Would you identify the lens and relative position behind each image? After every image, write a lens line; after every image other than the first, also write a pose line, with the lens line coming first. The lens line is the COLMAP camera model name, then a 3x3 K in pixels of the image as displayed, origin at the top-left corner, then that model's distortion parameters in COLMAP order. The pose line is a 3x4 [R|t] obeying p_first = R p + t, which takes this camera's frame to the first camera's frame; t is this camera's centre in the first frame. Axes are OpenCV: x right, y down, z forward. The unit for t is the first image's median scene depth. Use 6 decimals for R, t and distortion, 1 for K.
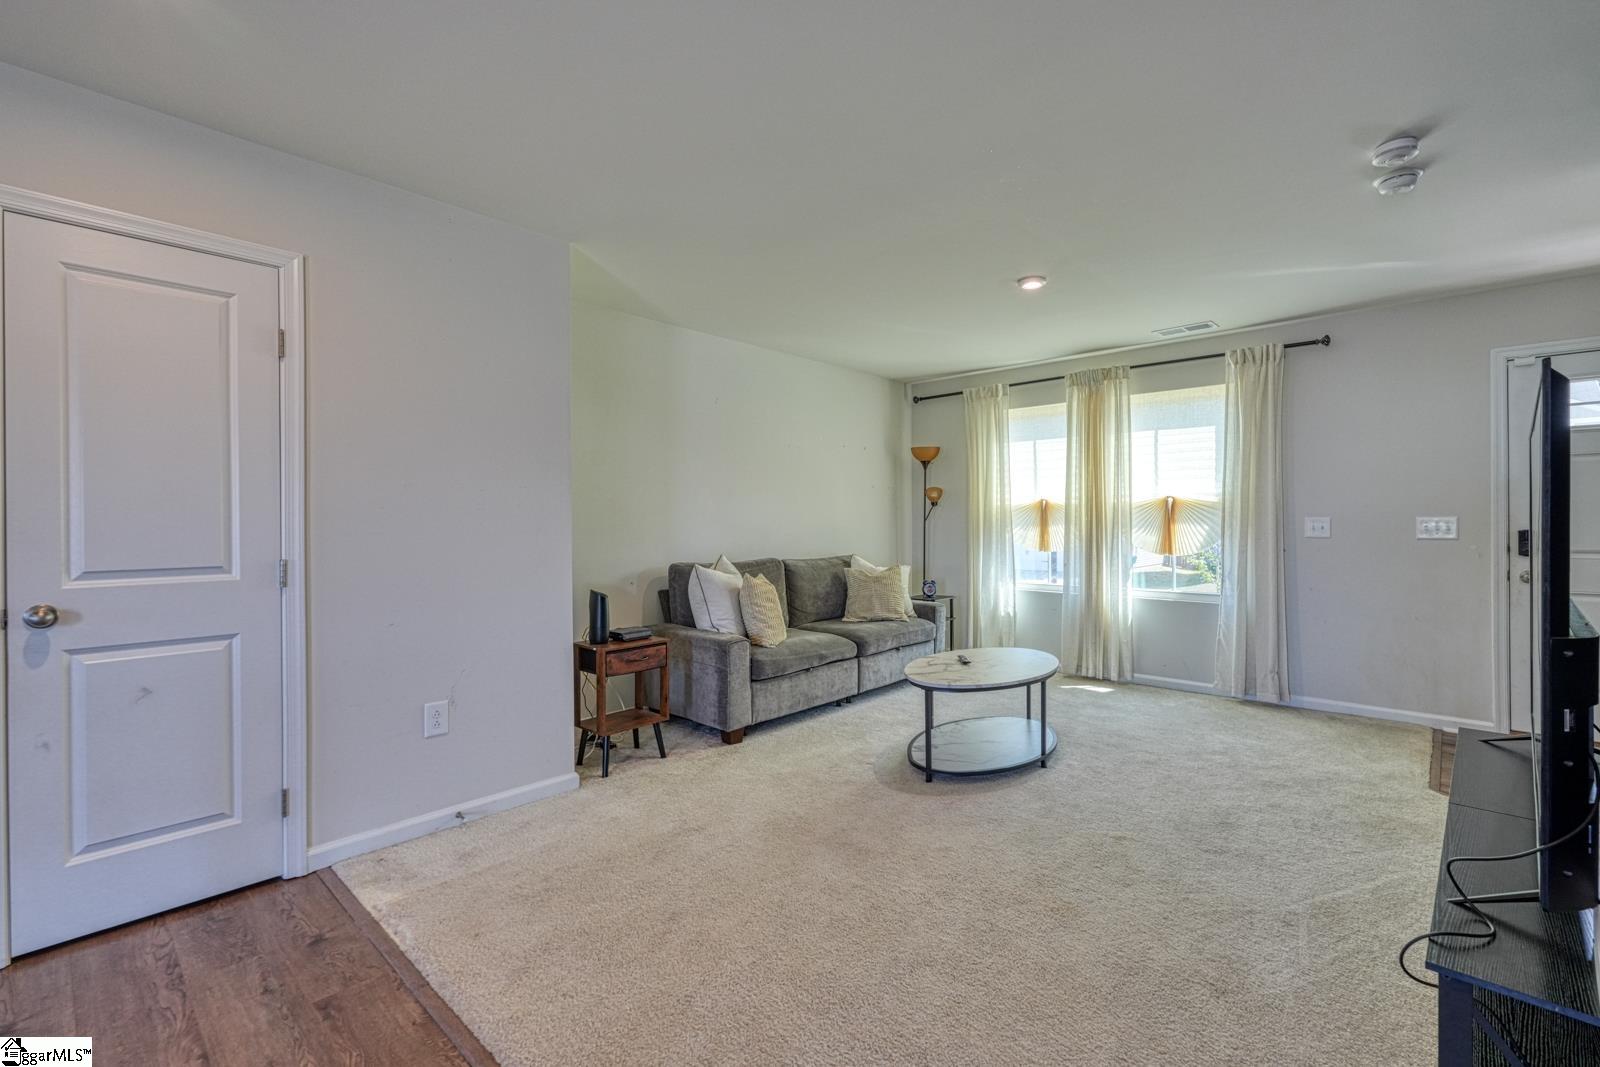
lens RADIAL K [[696.8, 0, 800.0], [0, 696.8, 533.5], [0, 0, 1]] dist [0.000013, -0.000023]
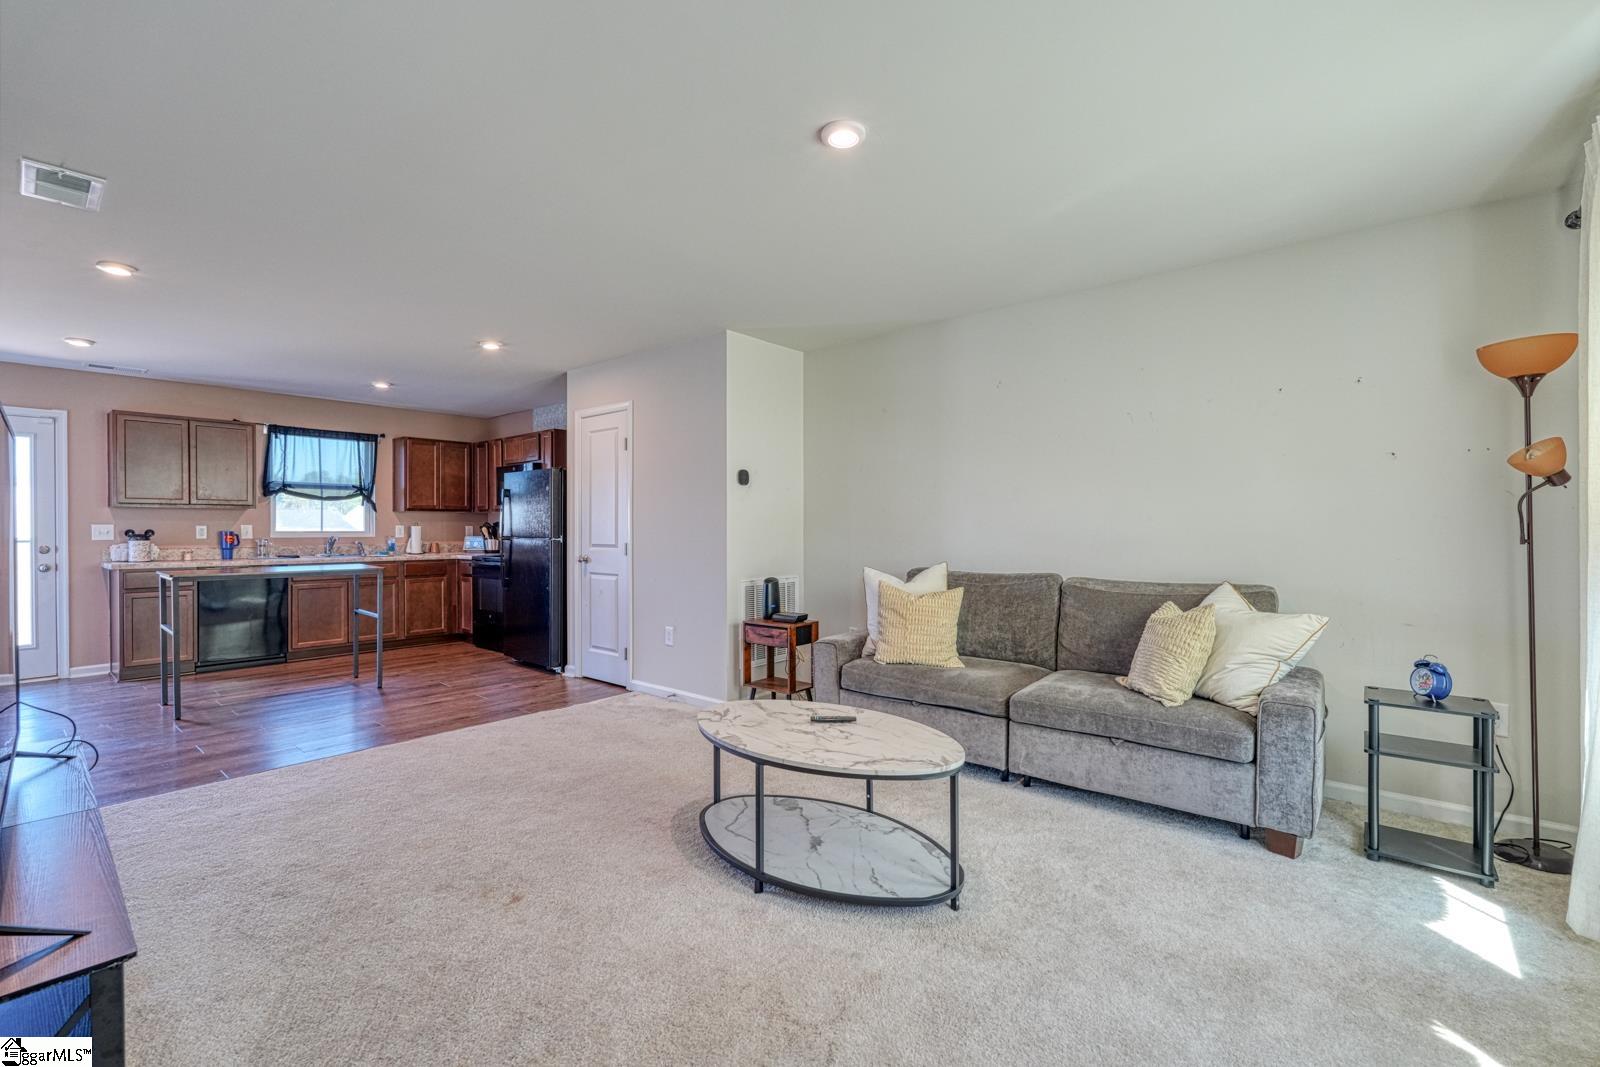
lens RADIAL K [[719.8, 0, 800.0], [0, 719.8, 533.5], [0, 0, 1]] dist [0.000830, 0.000085]
pose [[0.038025, 0.028375, -0.998874, 0.969760], [-0.004755, 0.999591, 0.028215, -0.036229], [0.999265, 0.003677, 0.038144, 0.926423]]
